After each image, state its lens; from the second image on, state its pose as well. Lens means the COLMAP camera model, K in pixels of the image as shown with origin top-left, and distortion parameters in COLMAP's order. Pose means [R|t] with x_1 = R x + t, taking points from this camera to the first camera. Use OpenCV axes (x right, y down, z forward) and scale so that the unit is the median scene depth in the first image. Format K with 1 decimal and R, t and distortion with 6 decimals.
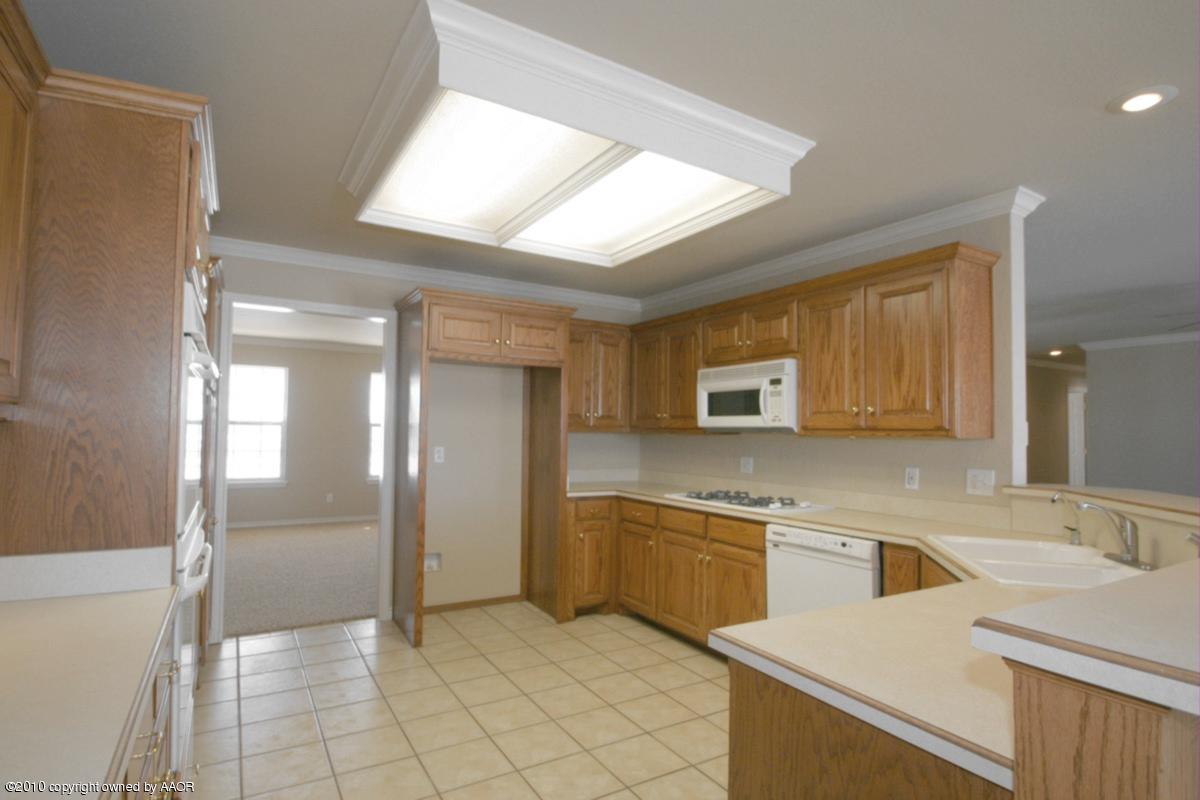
lens RADIAL K [[611.6, 0, 600.0], [0, 611.6, 400.0], [0, 0, 1]] dist [-0.001867, -0.024864]
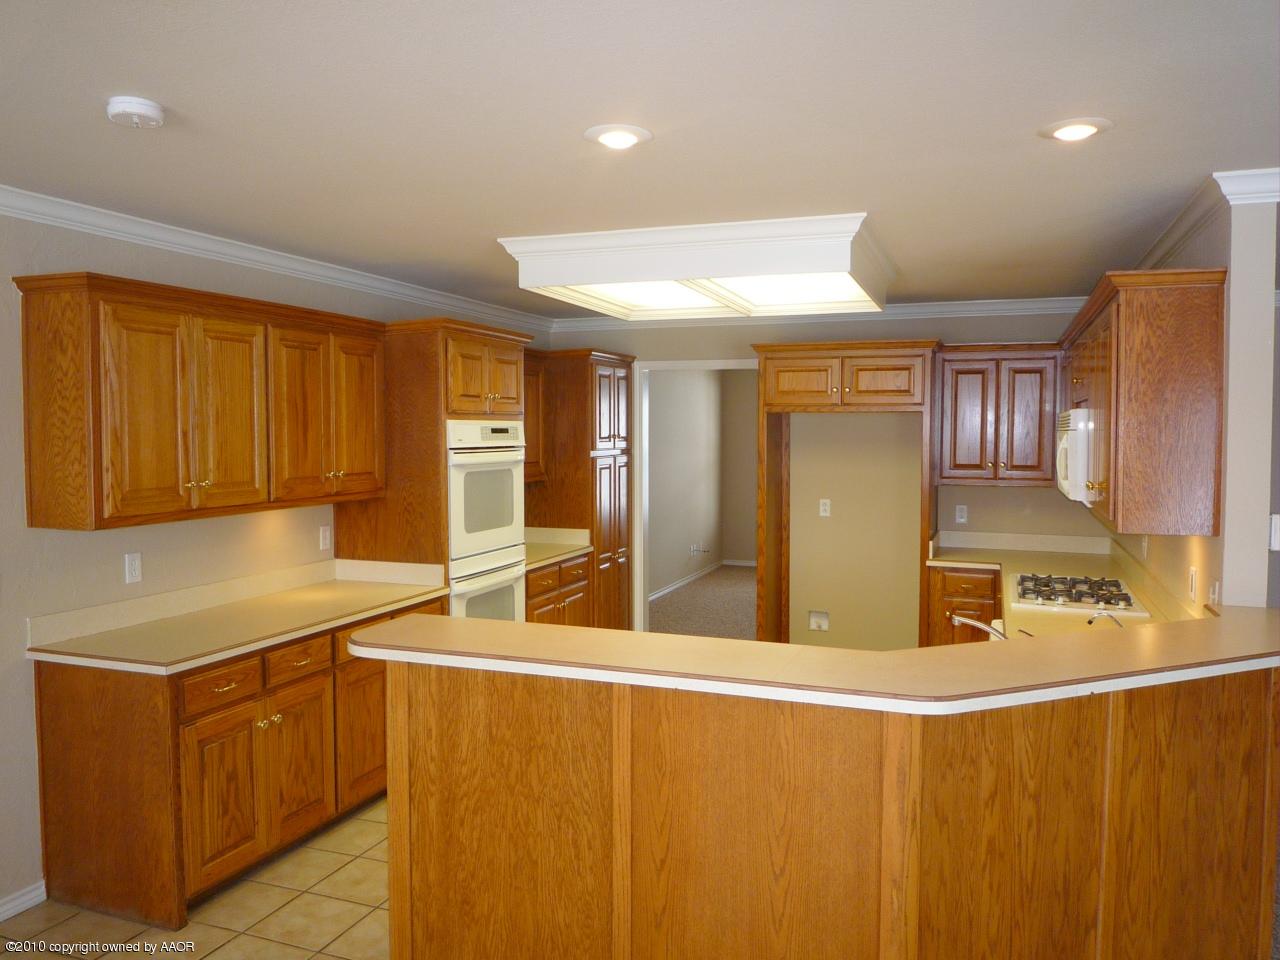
lens RADIAL K [[962.1, 0, 640.0], [0, 962.1, 480.0], [0, 0, 1]] dist [-0.050972, -0.001735]
pose [[0.622389, 0.027736, -0.782217, 1.291570], [0.048697, 0.996064, 0.074065, -0.136614], [0.781192, -0.084189, 0.618588, -0.217922]]
